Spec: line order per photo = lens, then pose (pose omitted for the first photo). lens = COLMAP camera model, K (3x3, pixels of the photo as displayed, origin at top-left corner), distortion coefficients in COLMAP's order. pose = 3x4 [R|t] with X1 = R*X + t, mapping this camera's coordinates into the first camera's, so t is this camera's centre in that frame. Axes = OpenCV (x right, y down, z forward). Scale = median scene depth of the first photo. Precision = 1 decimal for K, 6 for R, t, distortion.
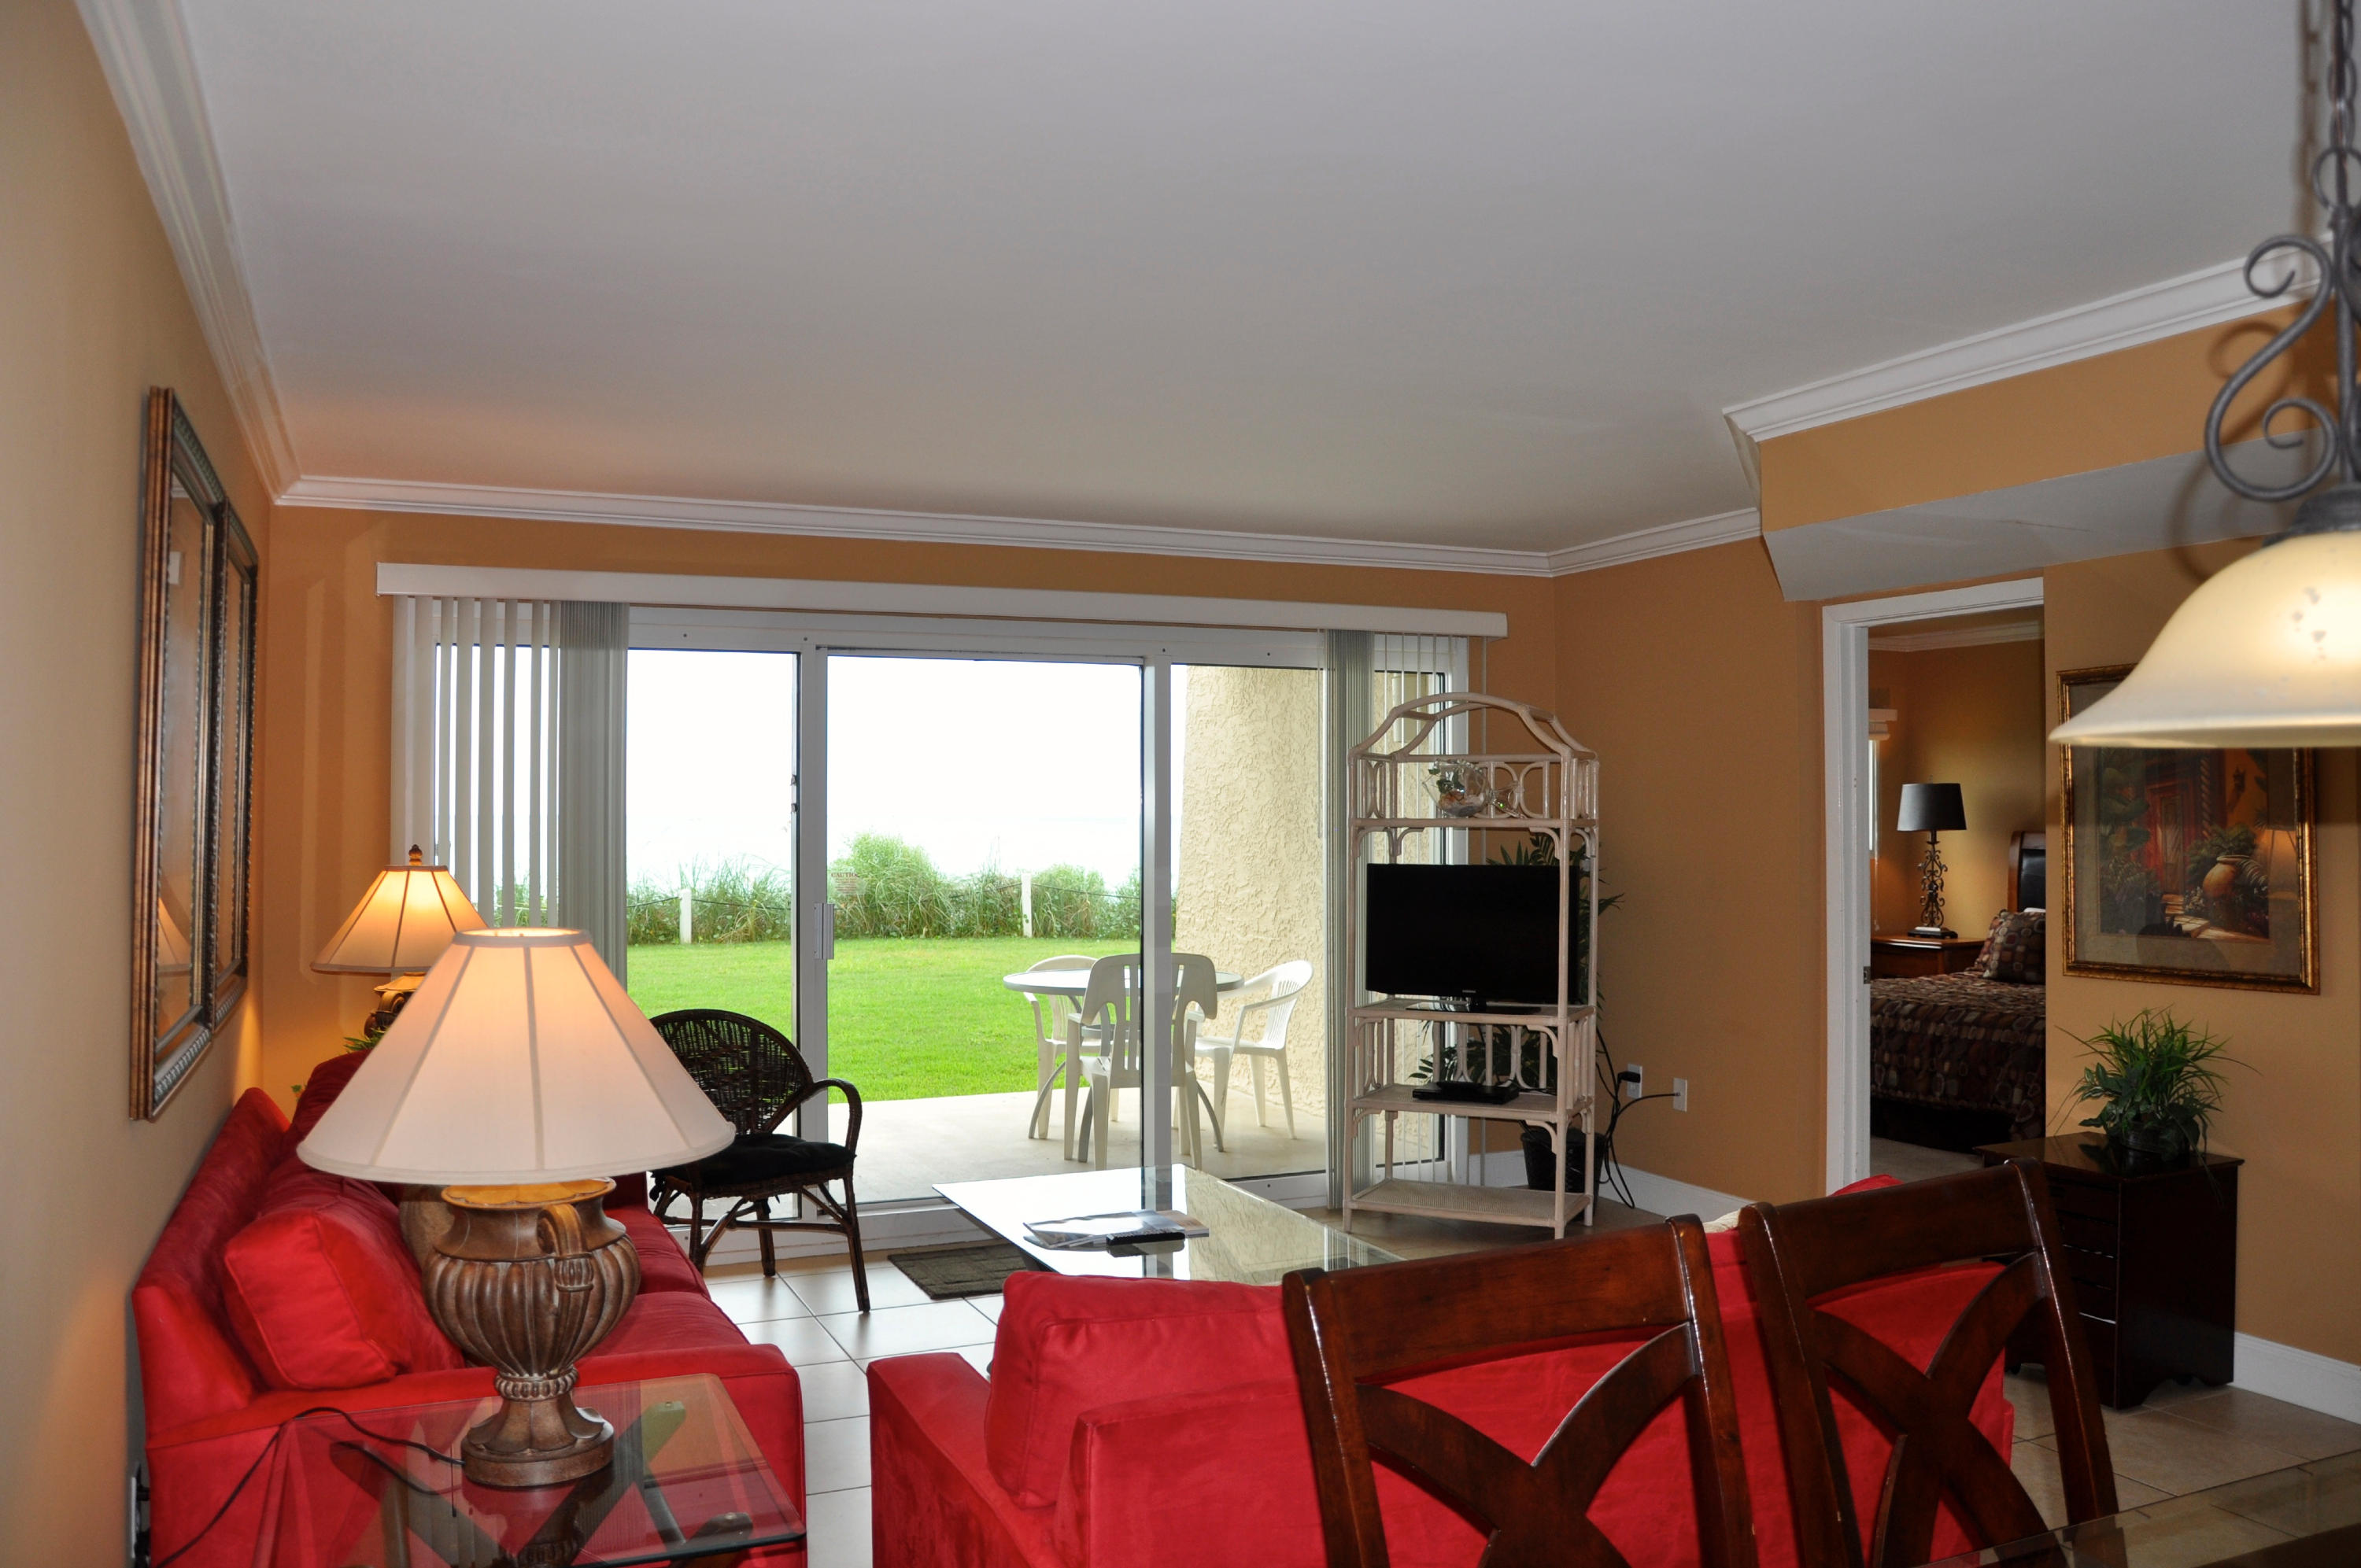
lens RADIAL K [[1761.9, 0, 1173.1], [0, 1761.9, 773.0], [0, 0, 1]] dist [-0.096740, 0.013011]
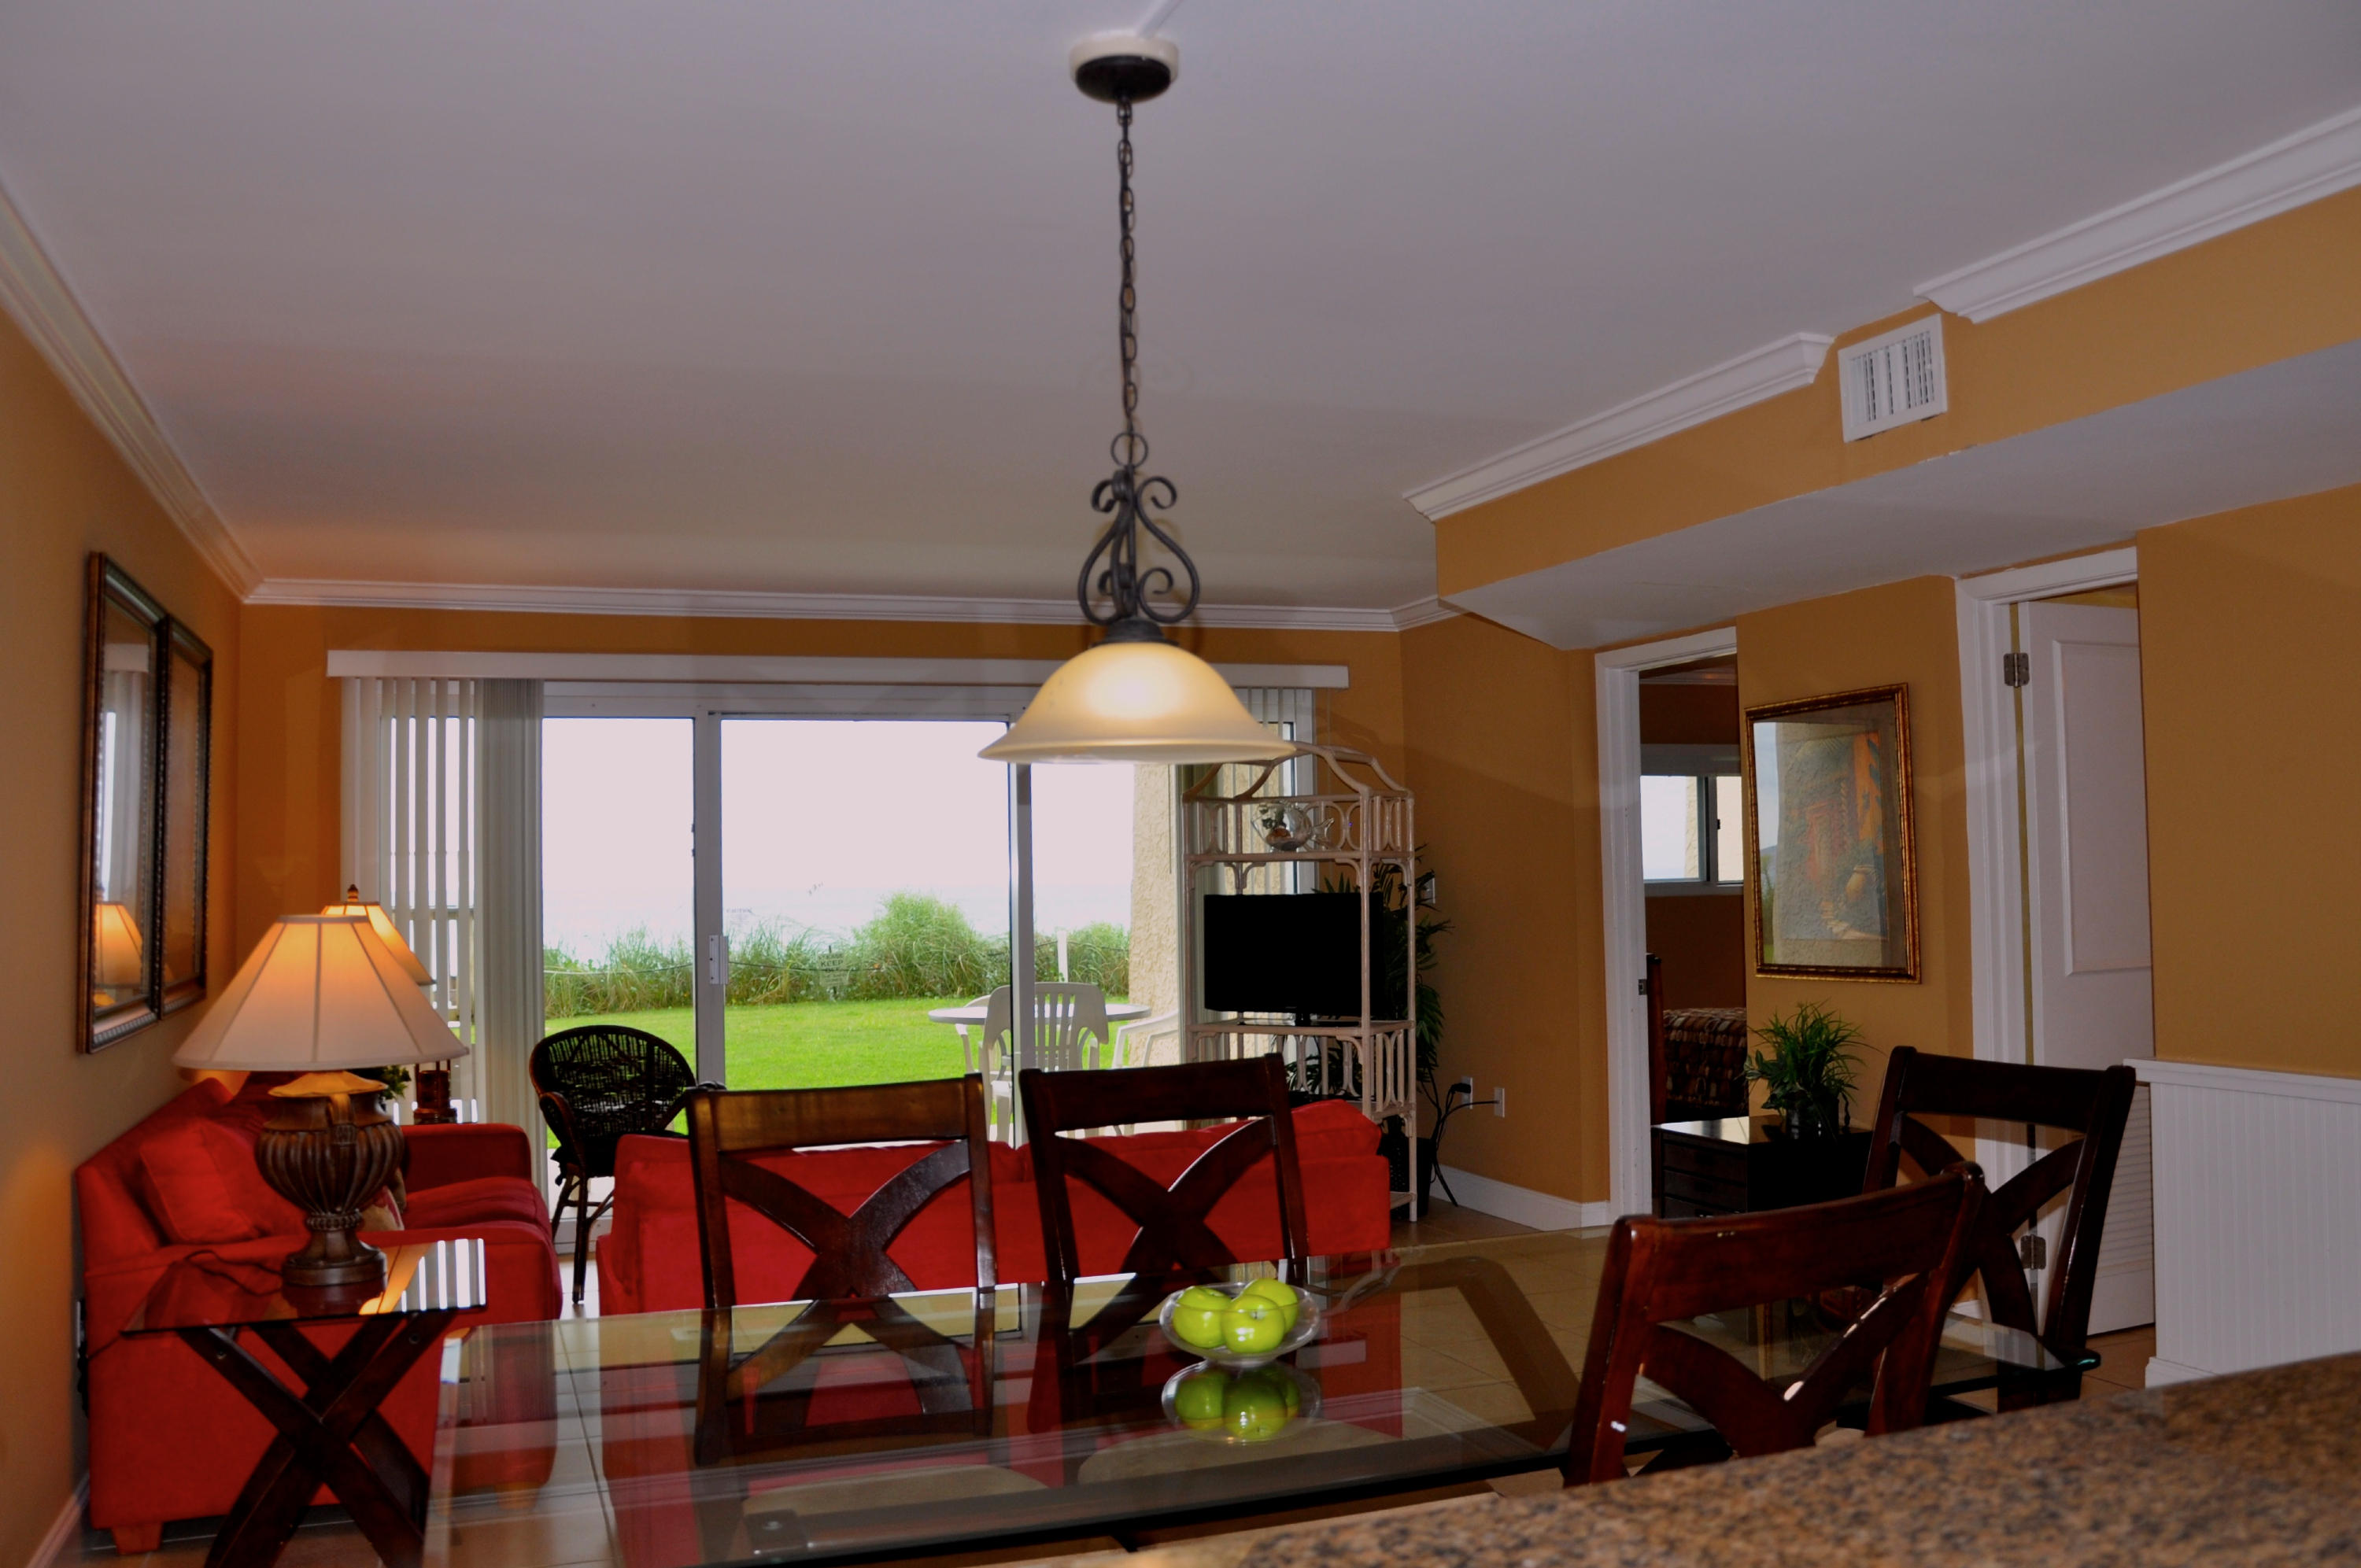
lens RADIAL K [[1914.7, 0, 1184.4], [0, 1914.7, 778.7], [0, 0, 1]] dist [-0.089739, -0.002856]
pose [[0.997682, -0.020481, -0.064887, 0.189097], [0.018636, 0.999408, -0.028920, 0.013817], [0.065441, 0.027644, 0.997473, -0.226373]]
